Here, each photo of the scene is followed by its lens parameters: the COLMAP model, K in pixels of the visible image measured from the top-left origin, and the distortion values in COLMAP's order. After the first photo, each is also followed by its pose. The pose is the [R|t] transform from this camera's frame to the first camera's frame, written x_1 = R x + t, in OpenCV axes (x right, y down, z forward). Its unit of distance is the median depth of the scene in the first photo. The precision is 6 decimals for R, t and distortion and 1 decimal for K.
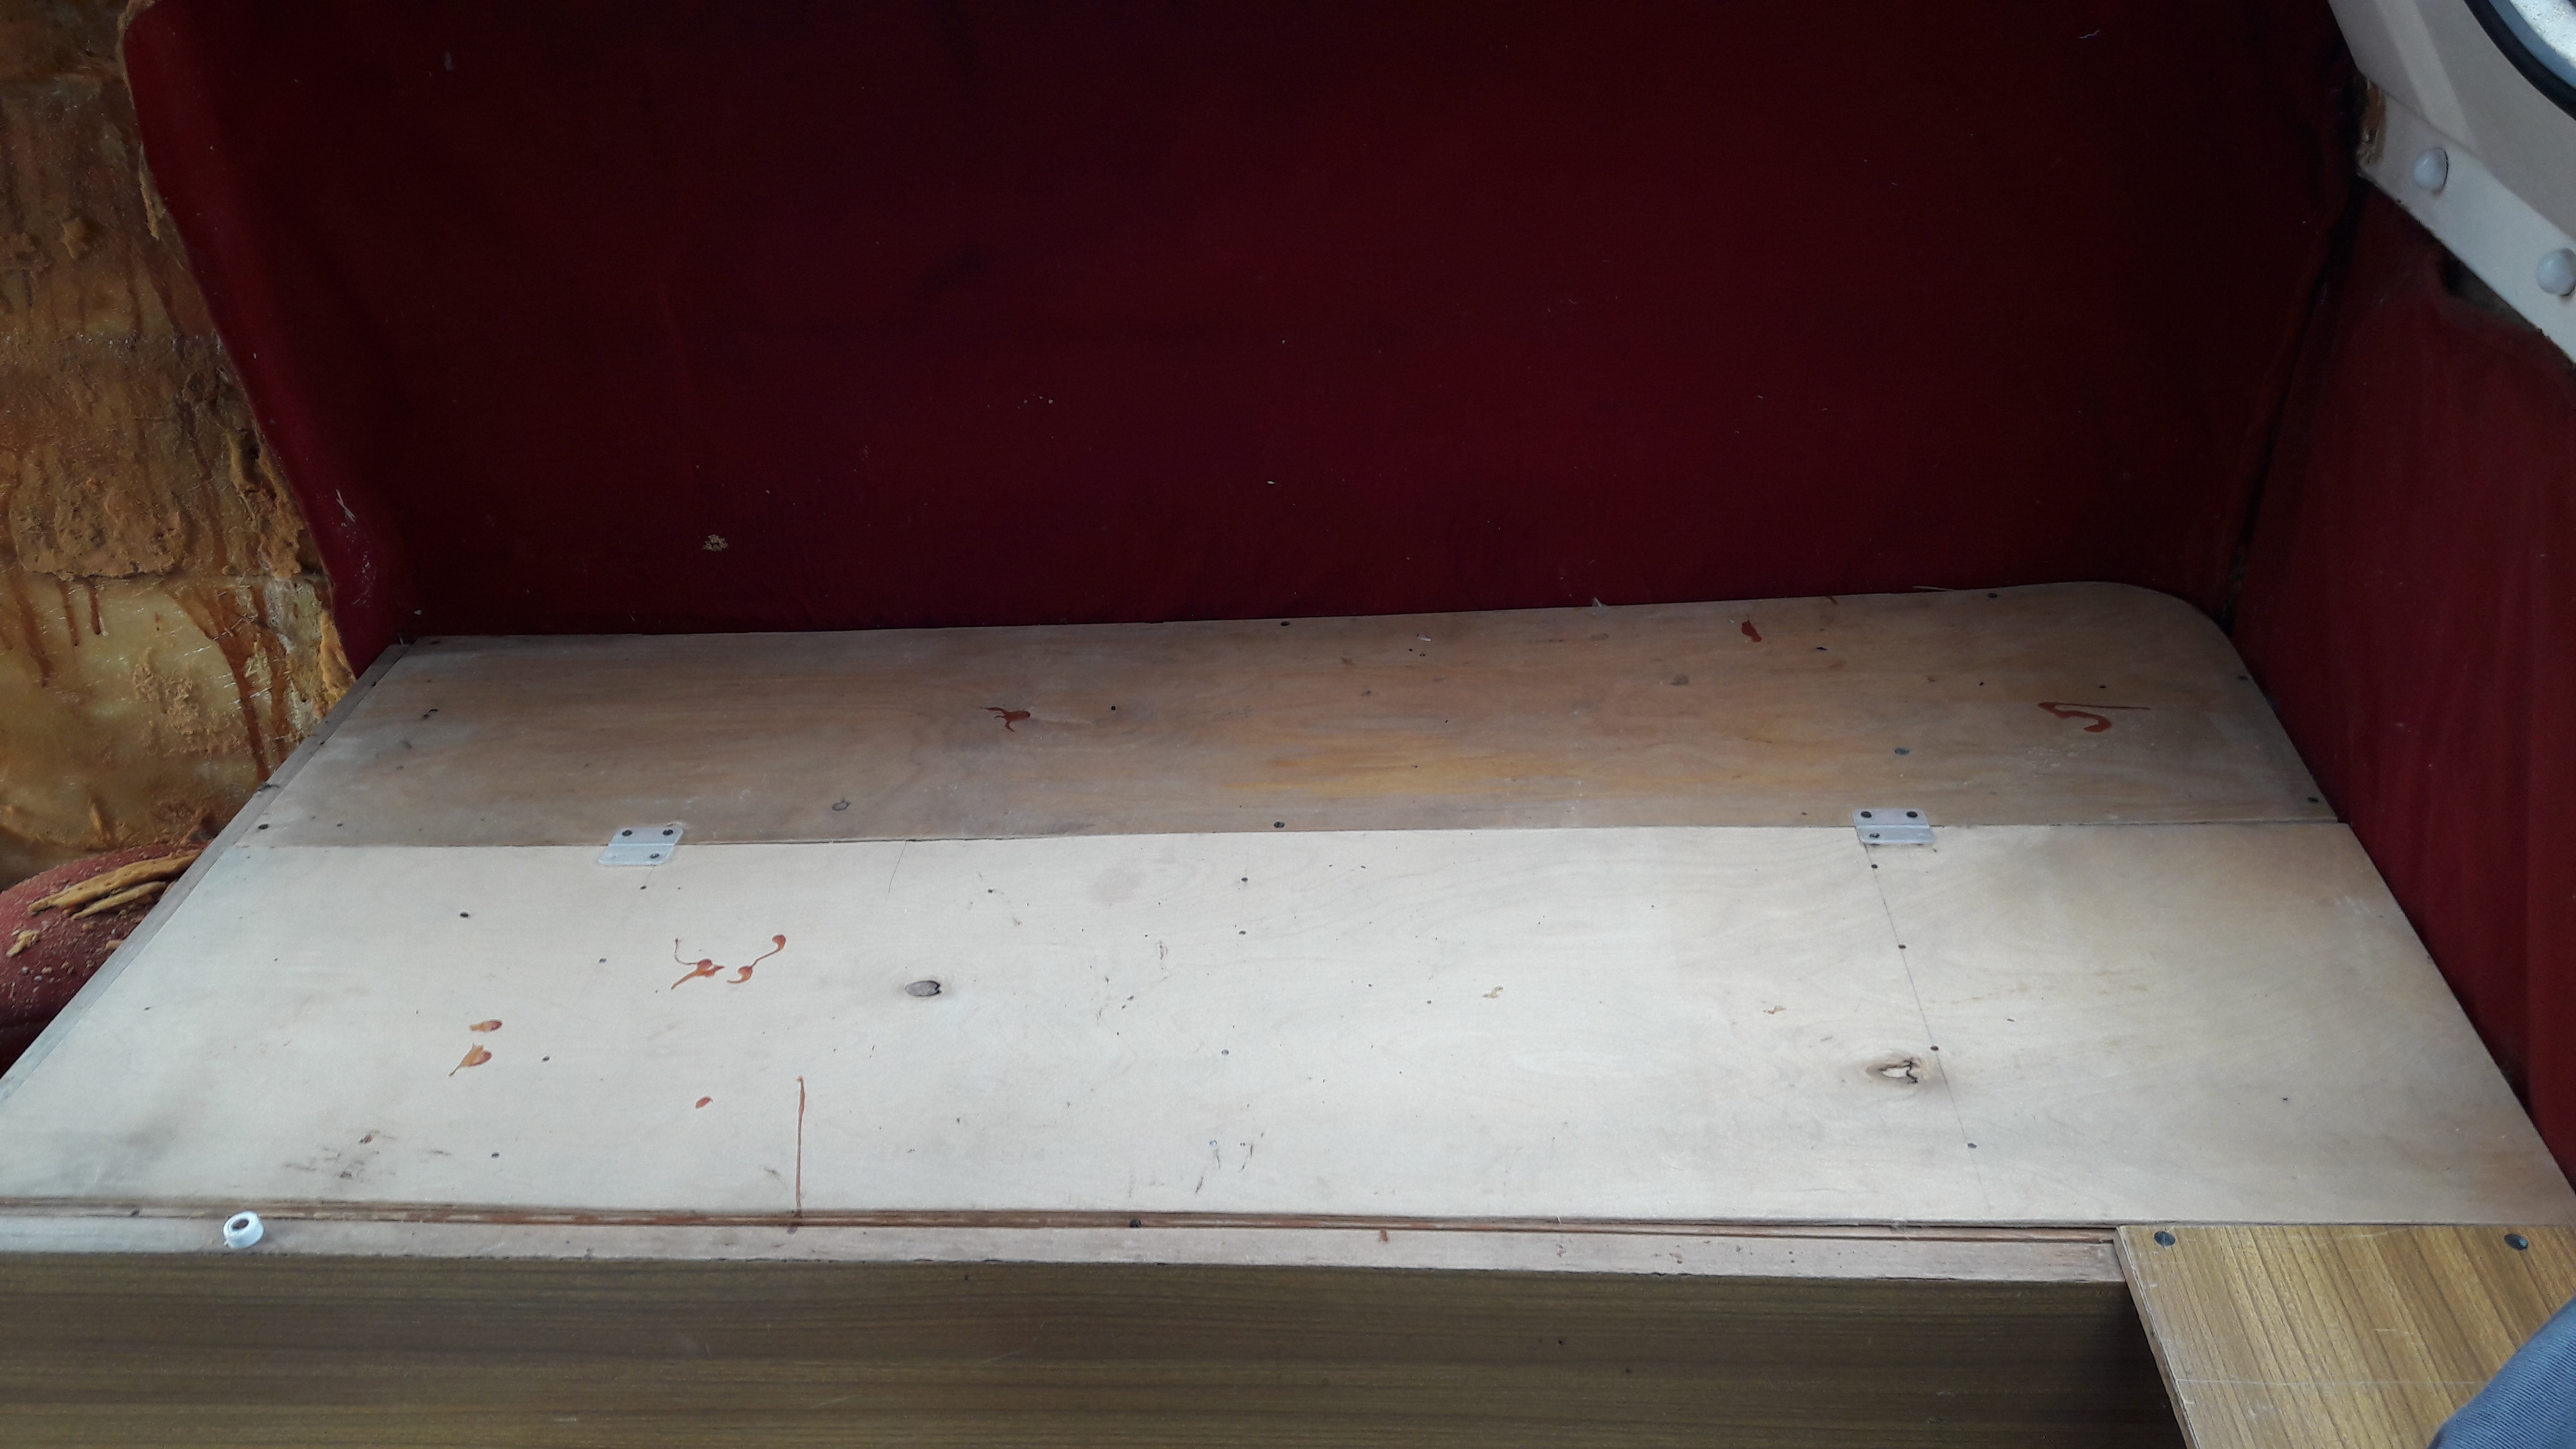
lens RADIAL K [[2099.5, 0, 1245.9], [0, 2099.5, 724.6], [0, 0, 1]] dist [-0.011089, -0.005429]
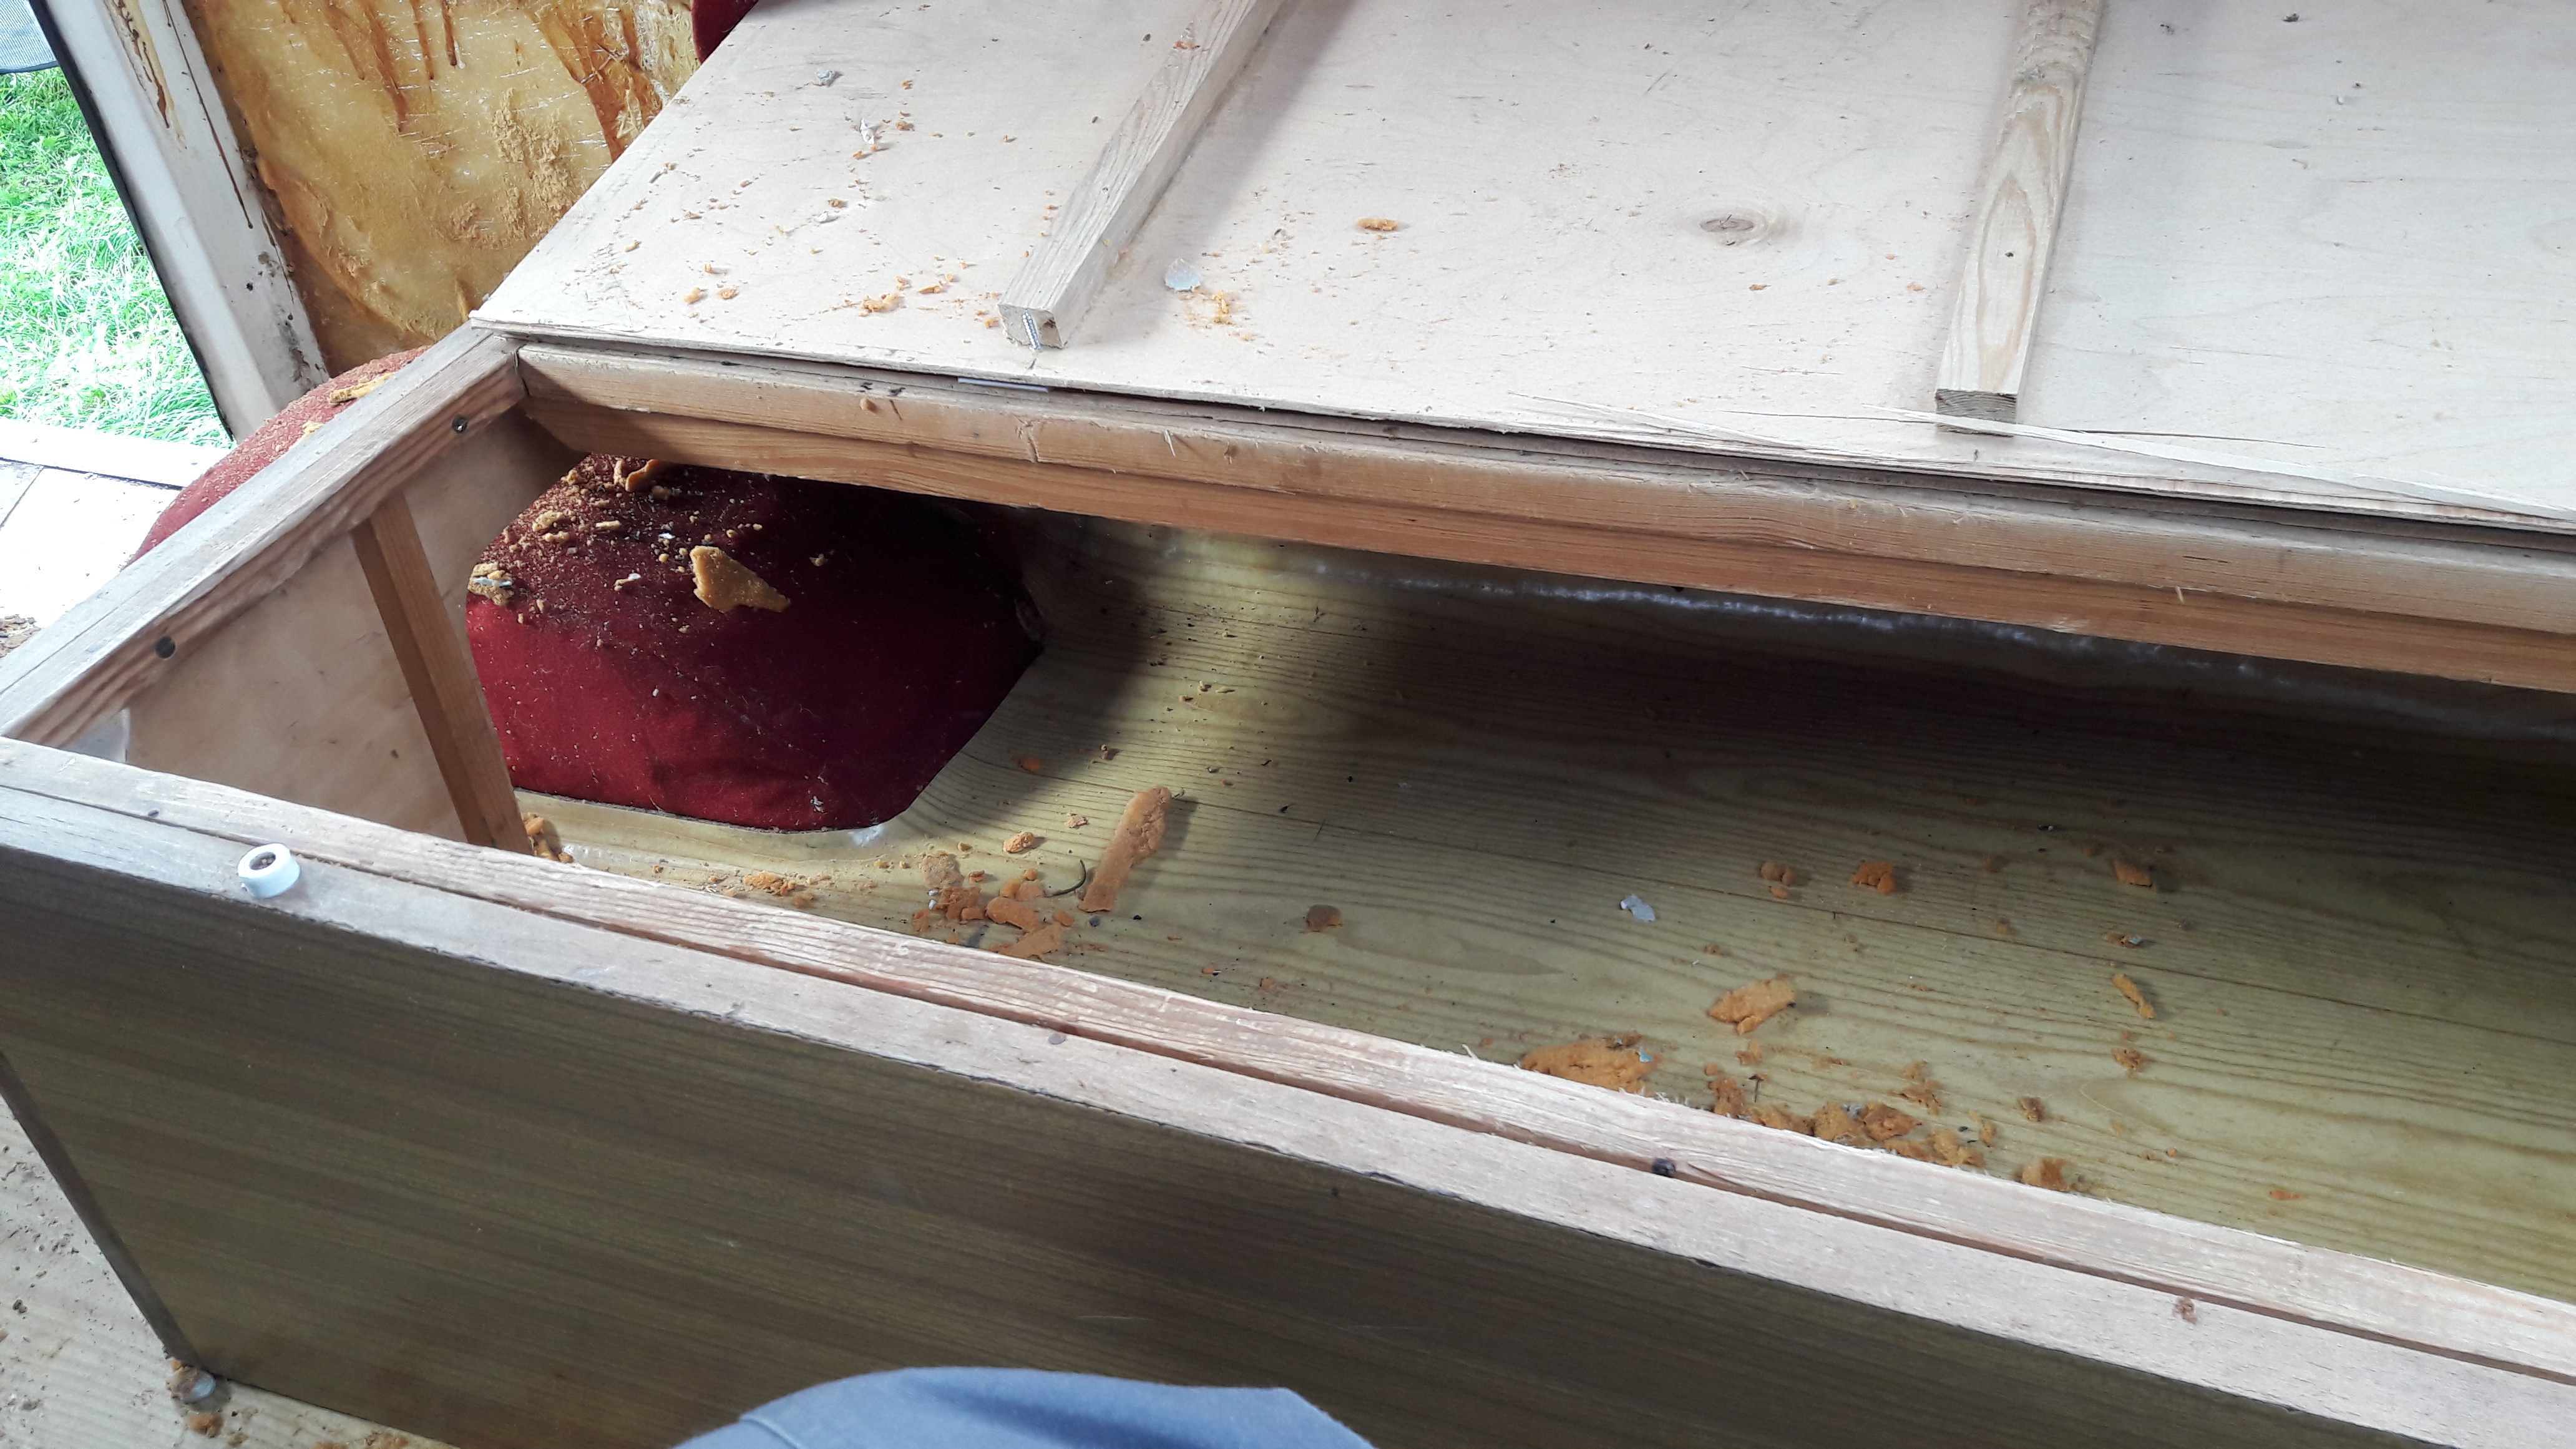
lens RADIAL K [[2099.5, 0, 1245.9], [0, 2099.5, 724.6], [0, 0, 1]] dist [-0.011089, -0.005429]
pose [[0.953236, 0.152786, -0.260763, -0.030409], [-0.111320, 0.979643, 0.167053, 0.053787], [0.280978, -0.130212, 0.950840, 0.459650]]
